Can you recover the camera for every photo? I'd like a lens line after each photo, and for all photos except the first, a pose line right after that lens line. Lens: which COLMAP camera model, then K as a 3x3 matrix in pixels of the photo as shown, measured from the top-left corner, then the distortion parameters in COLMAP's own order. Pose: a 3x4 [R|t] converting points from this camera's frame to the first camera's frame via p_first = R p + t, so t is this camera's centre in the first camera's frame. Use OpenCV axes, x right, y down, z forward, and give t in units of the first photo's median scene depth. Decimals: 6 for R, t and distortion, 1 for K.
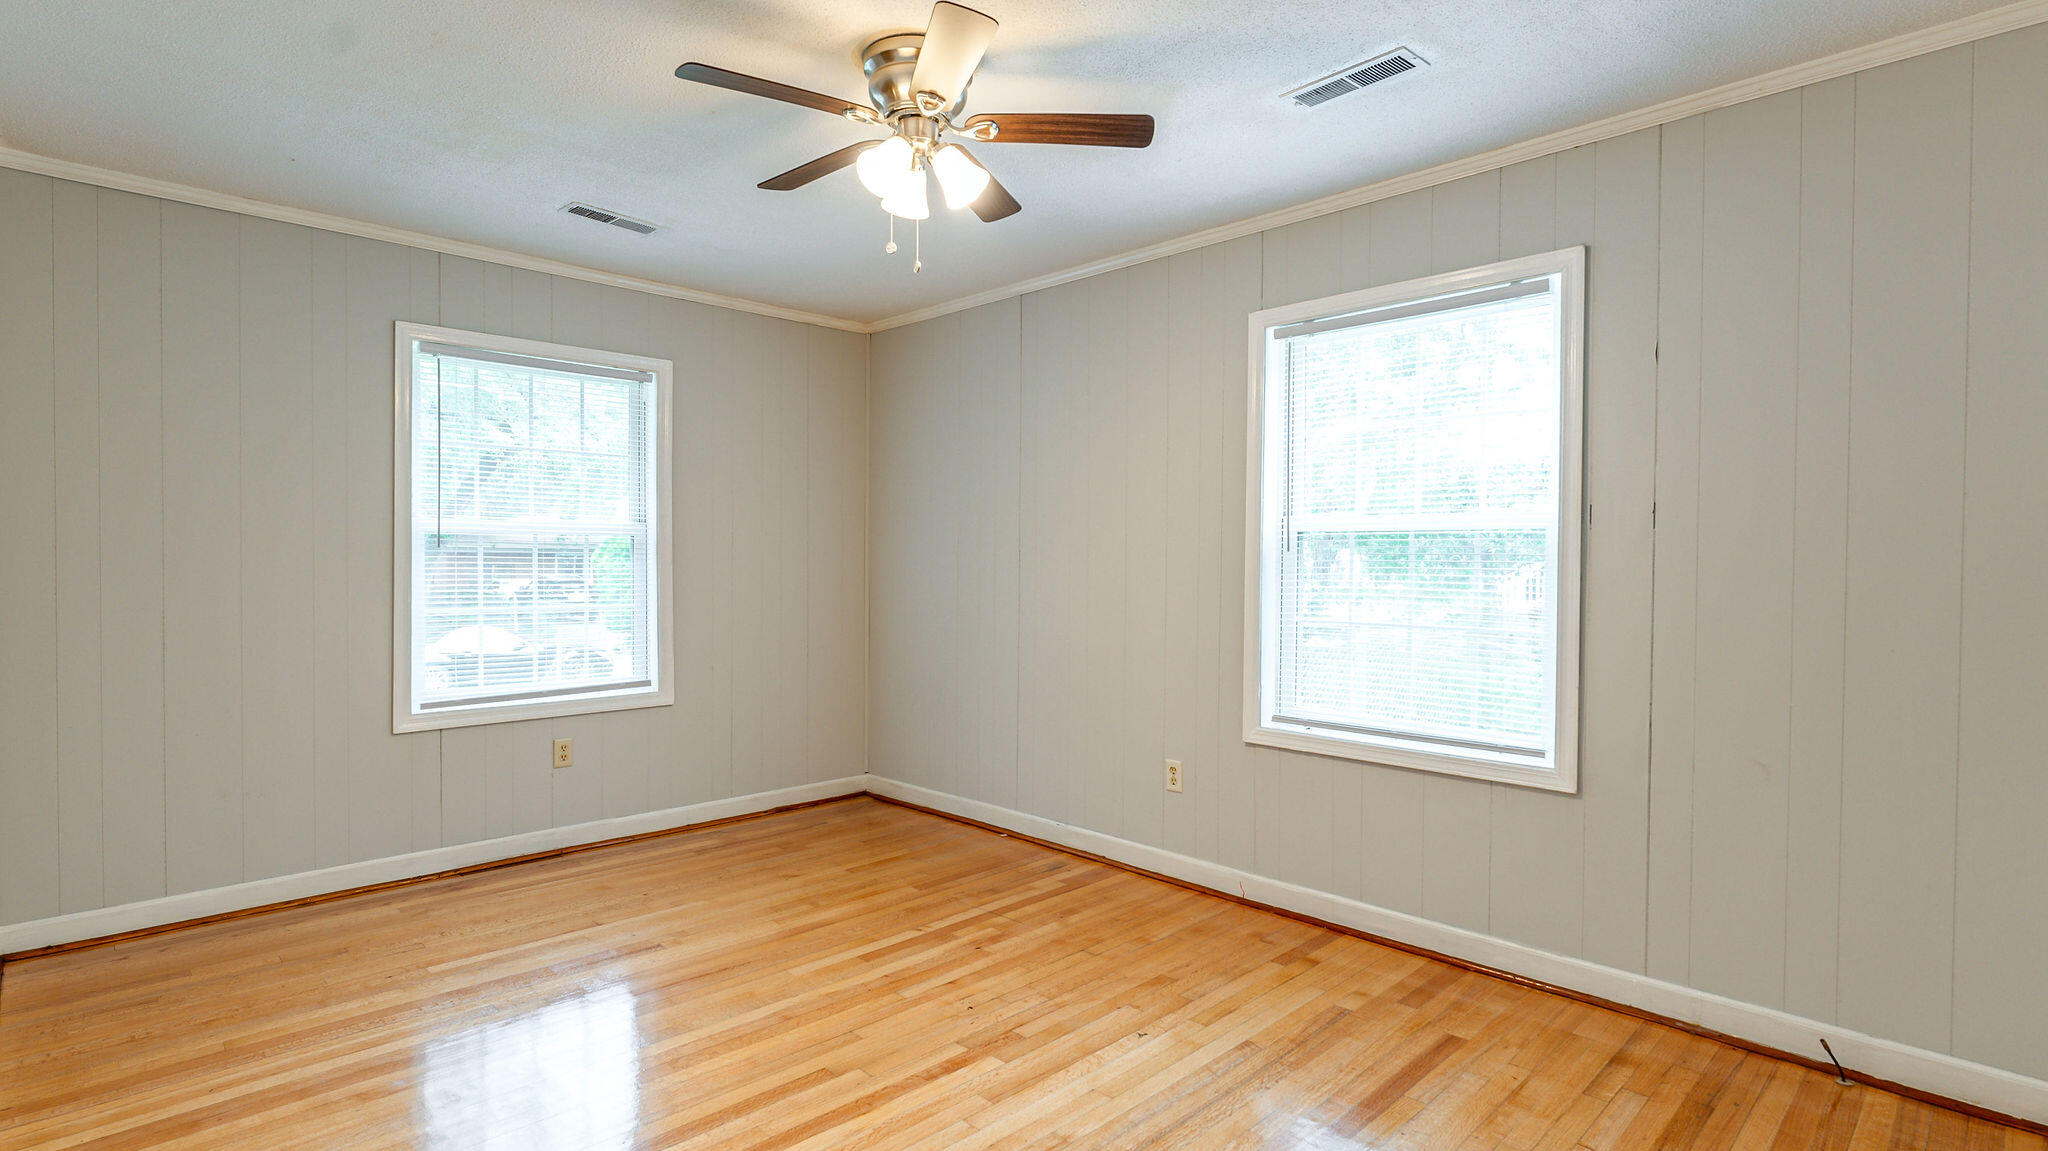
lens RADIAL K [[984.5, 0, 1005.3], [0, 984.5, 577.0], [0, 0, 1]] dist [-0.000351, 0.000838]
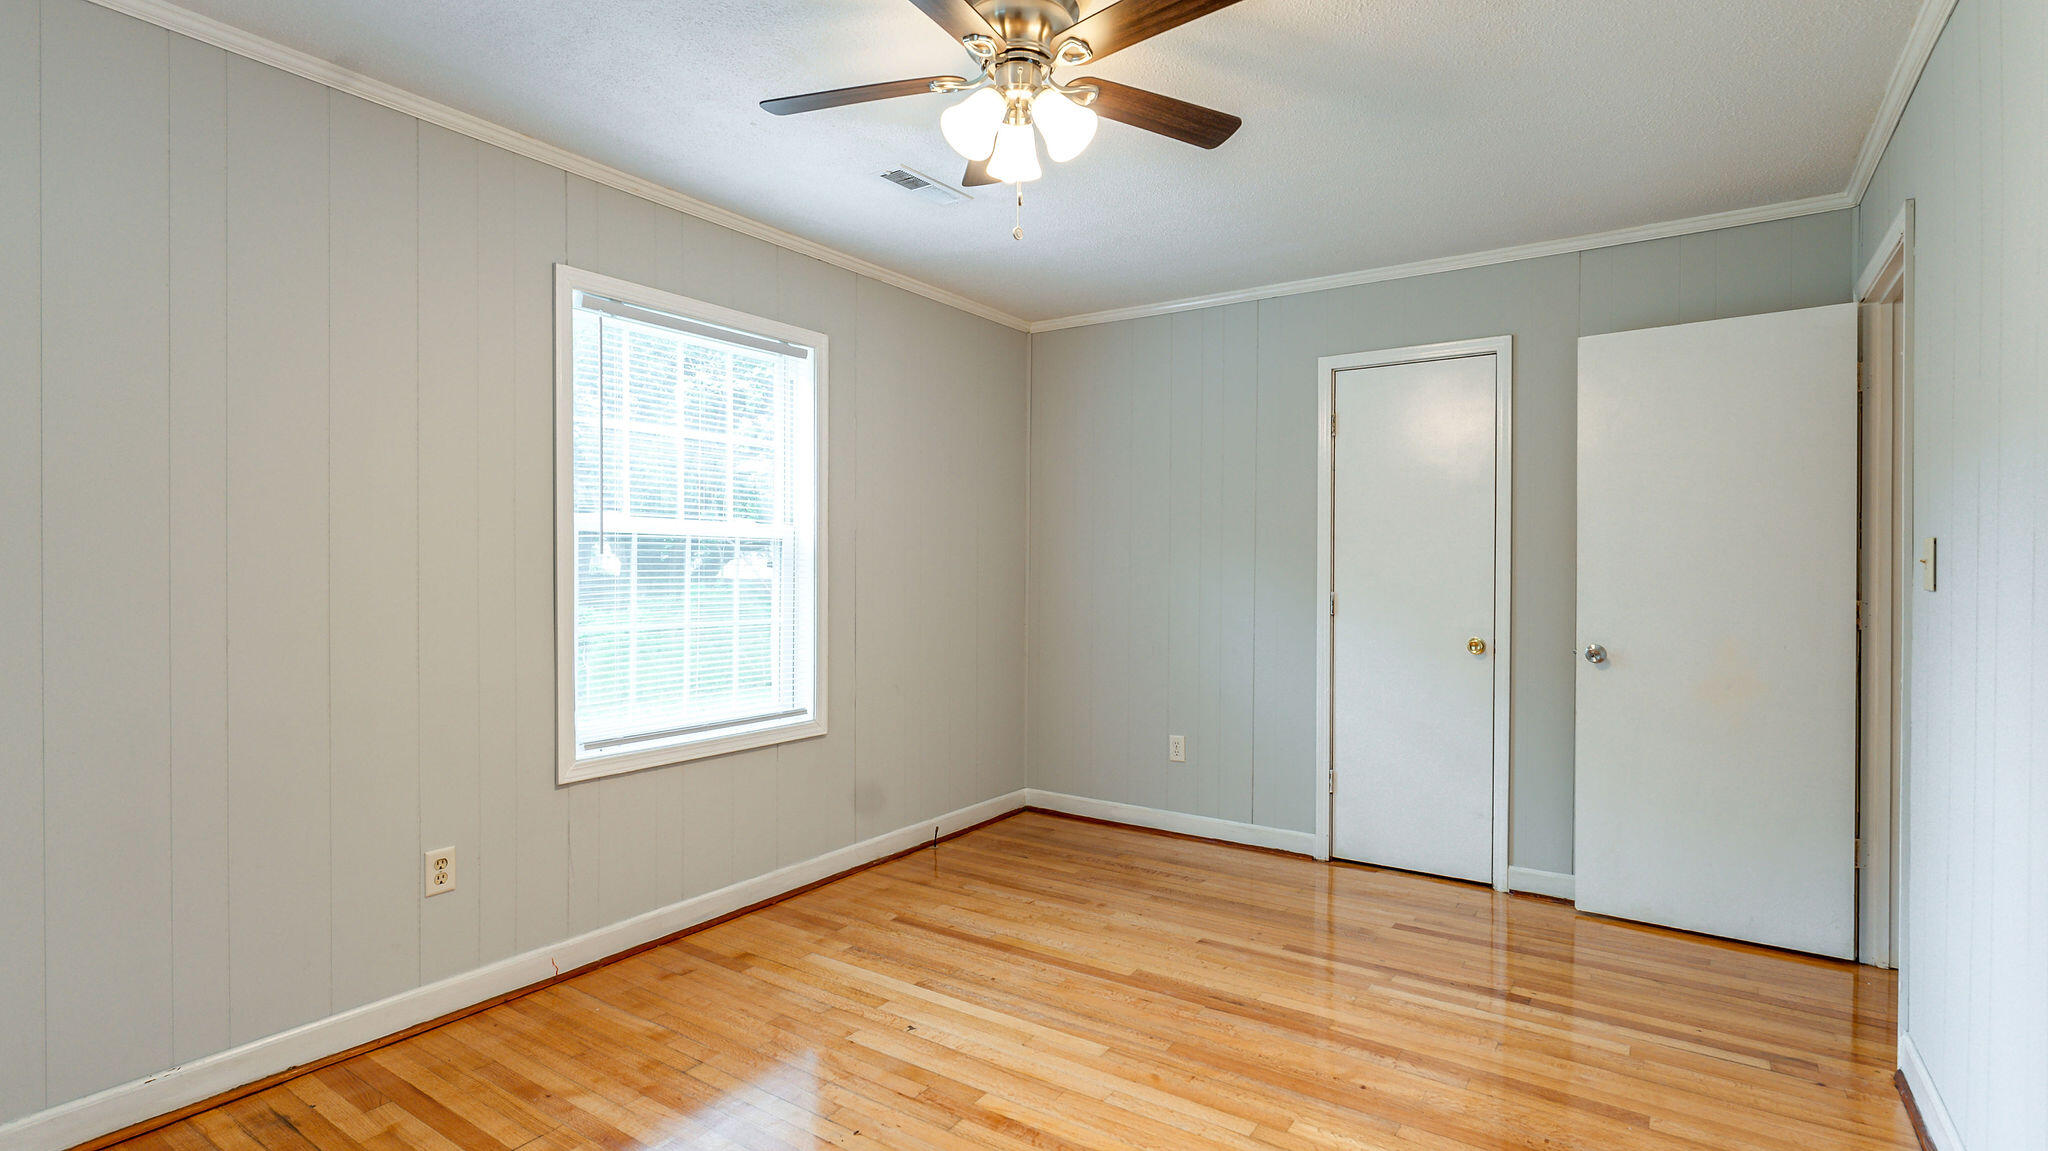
lens RADIAL K [[984.5, 0, 1017.8], [0, 984.5, 580.0], [0, 0, 1]] dist [-0.000351, 0.000838]
pose [[-0.193616, -0.022512, 0.980819, -0.739453], [0.011942, 0.999609, 0.025300, -0.022937], [-0.981005, 0.016611, -0.193271, 0.909051]]
